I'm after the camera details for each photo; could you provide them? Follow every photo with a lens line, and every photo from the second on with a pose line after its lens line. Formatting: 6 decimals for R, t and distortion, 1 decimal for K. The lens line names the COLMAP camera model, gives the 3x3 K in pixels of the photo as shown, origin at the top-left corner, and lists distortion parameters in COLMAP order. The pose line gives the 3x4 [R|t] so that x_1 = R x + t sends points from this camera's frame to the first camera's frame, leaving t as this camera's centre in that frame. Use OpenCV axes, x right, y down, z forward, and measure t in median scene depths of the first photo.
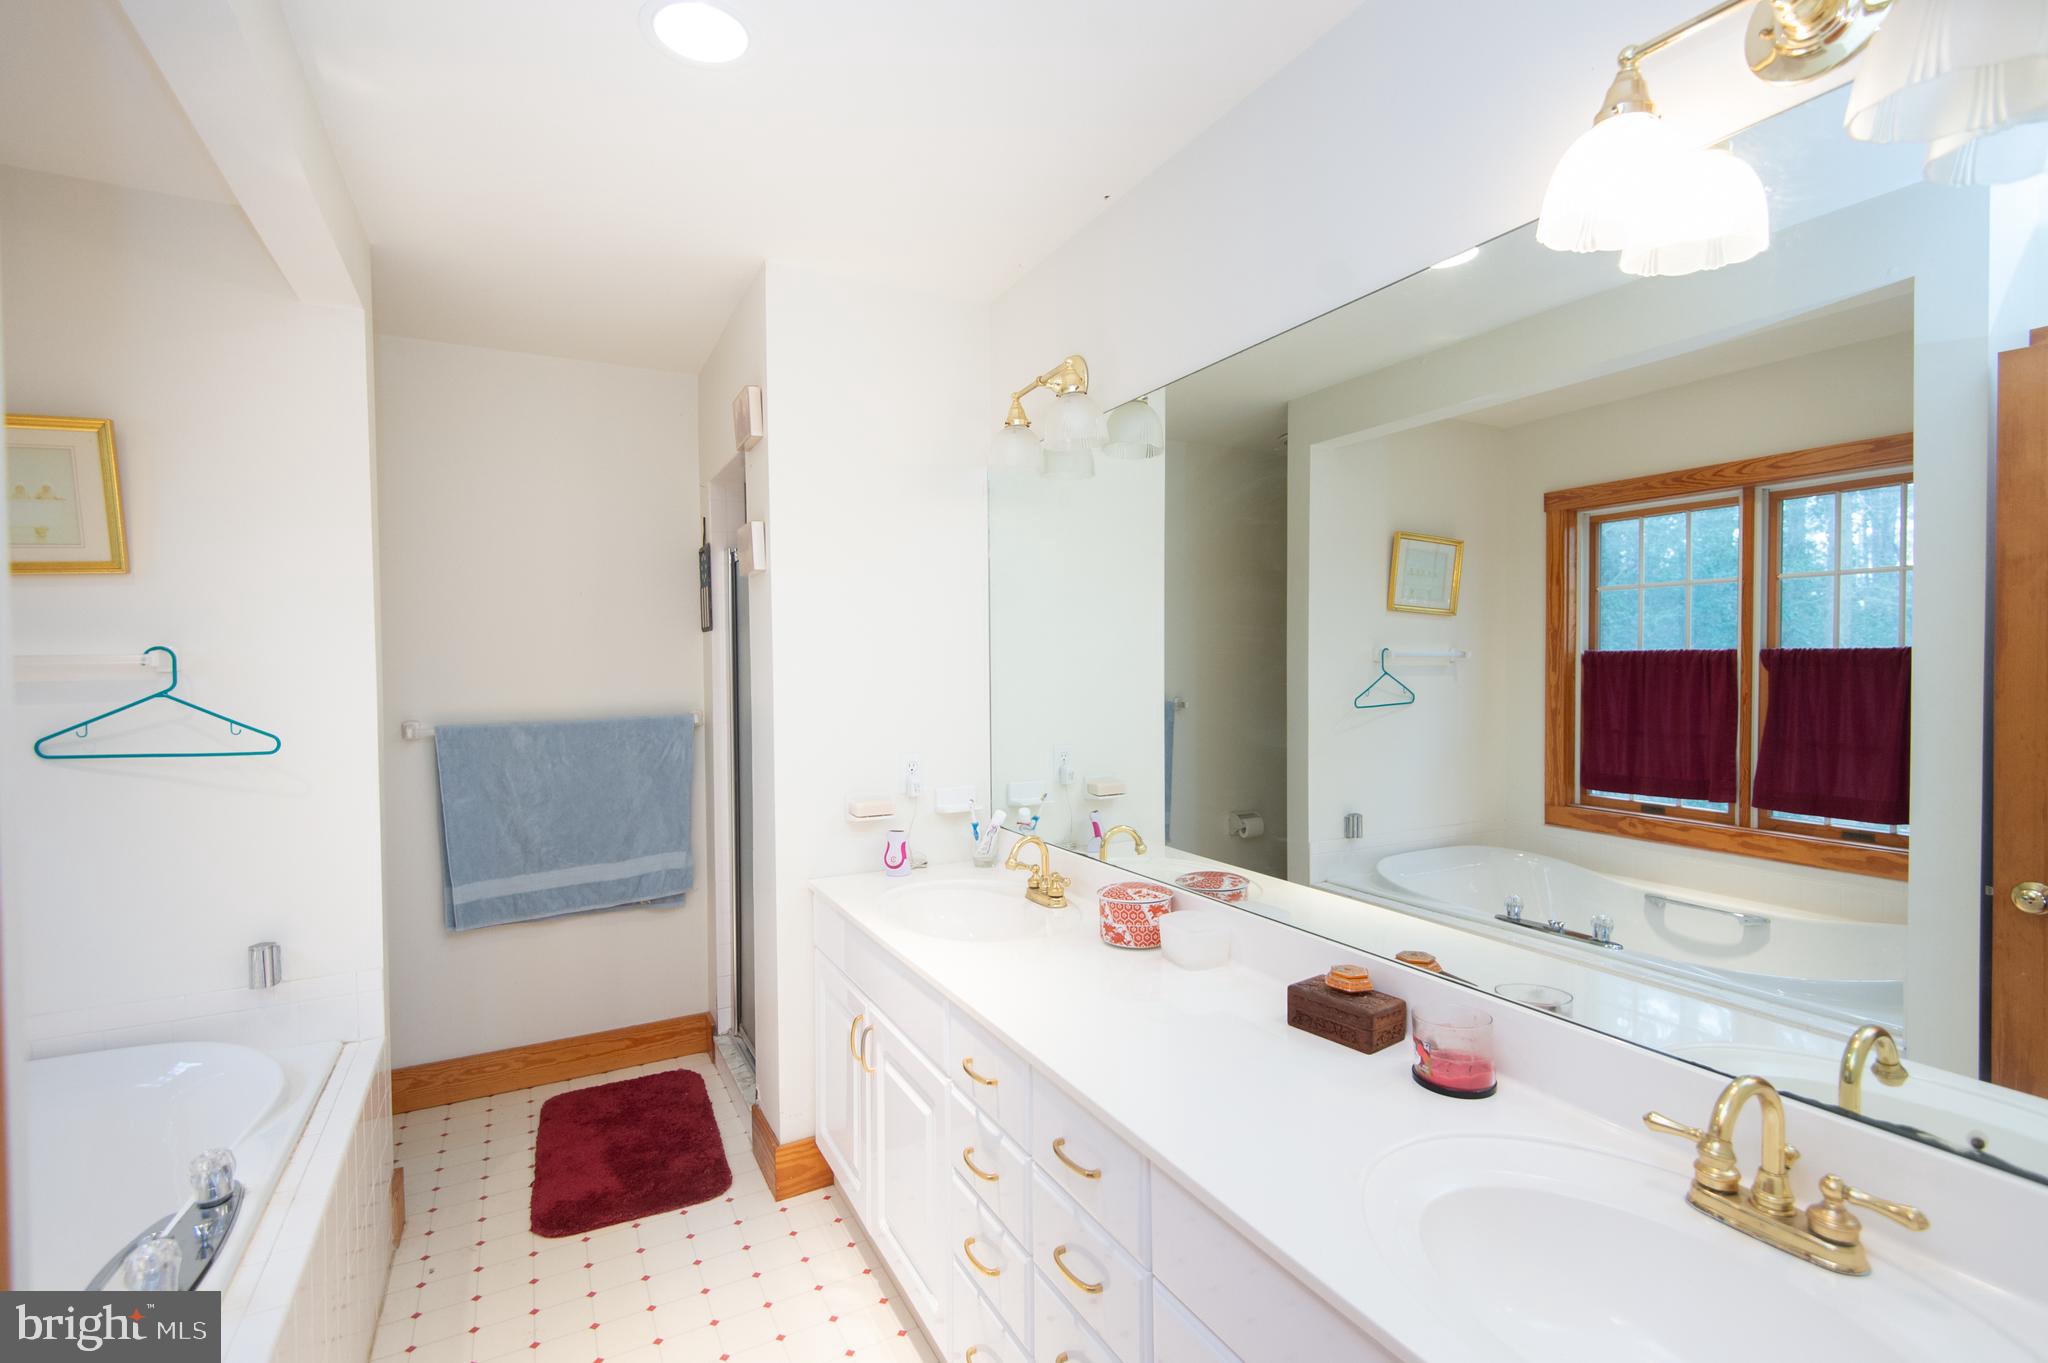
lens RADIAL K [[996.3, 0, 1024.0], [0, 996.3, 681.5], [0, 0, 1]] dist [0.002753, 0.000147]
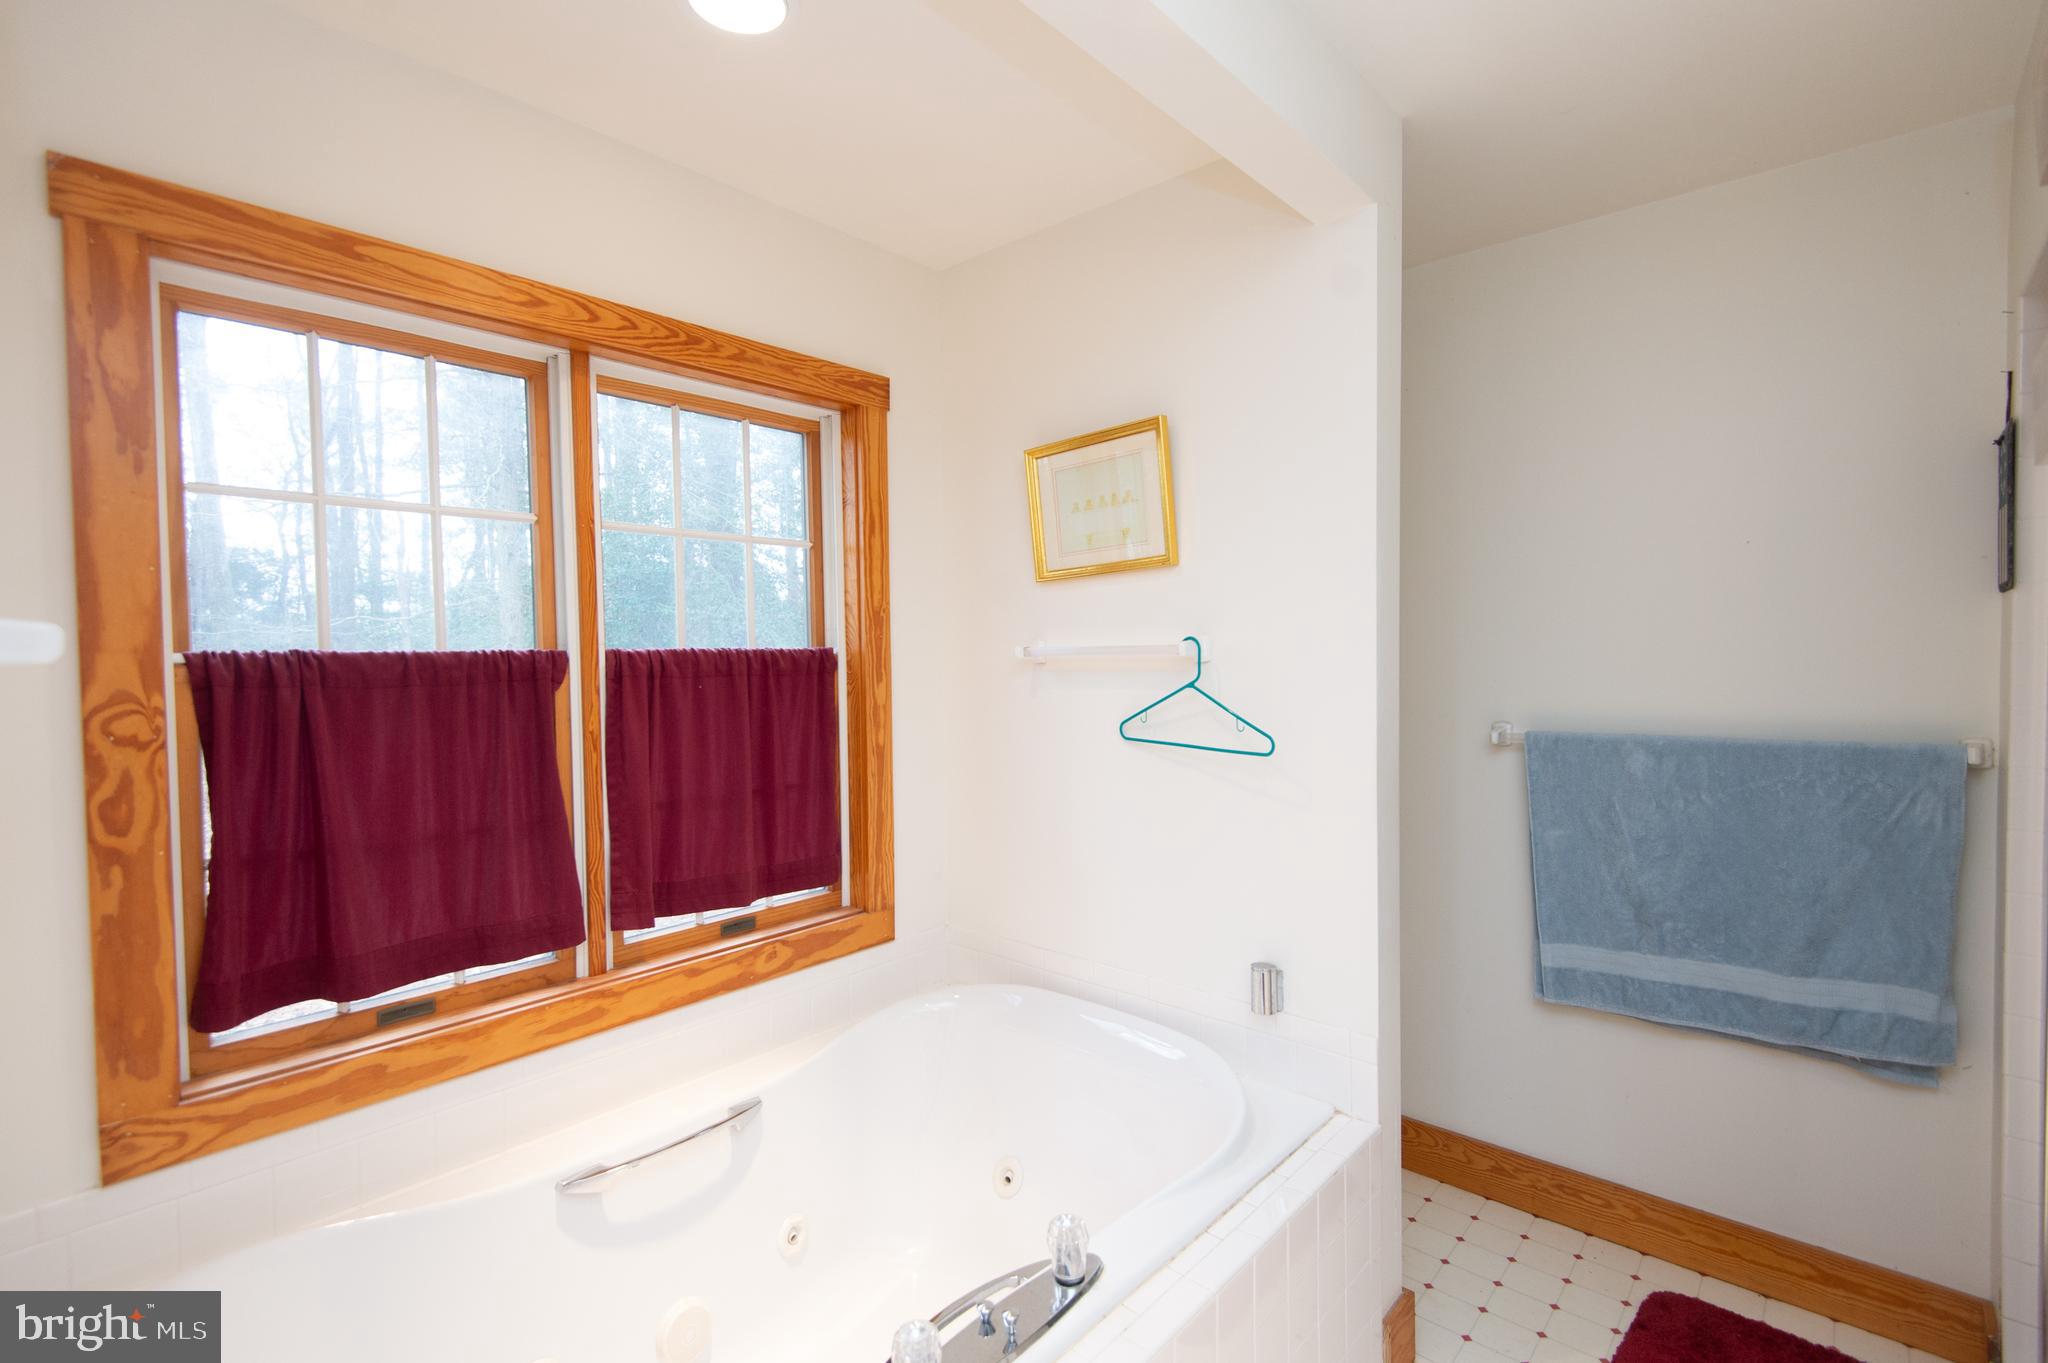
lens RADIAL K [[947.3, 0, 1024.0], [0, 947.3, 681.5], [0, 0, 1]] dist [0.020689, -0.008971]
pose [[0.348413, 0.030817, -0.936835, -0.026957], [-0.013481, 0.999521, 0.027865, -0.010104], [0.937244, 0.002921, 0.348661, 0.357958]]
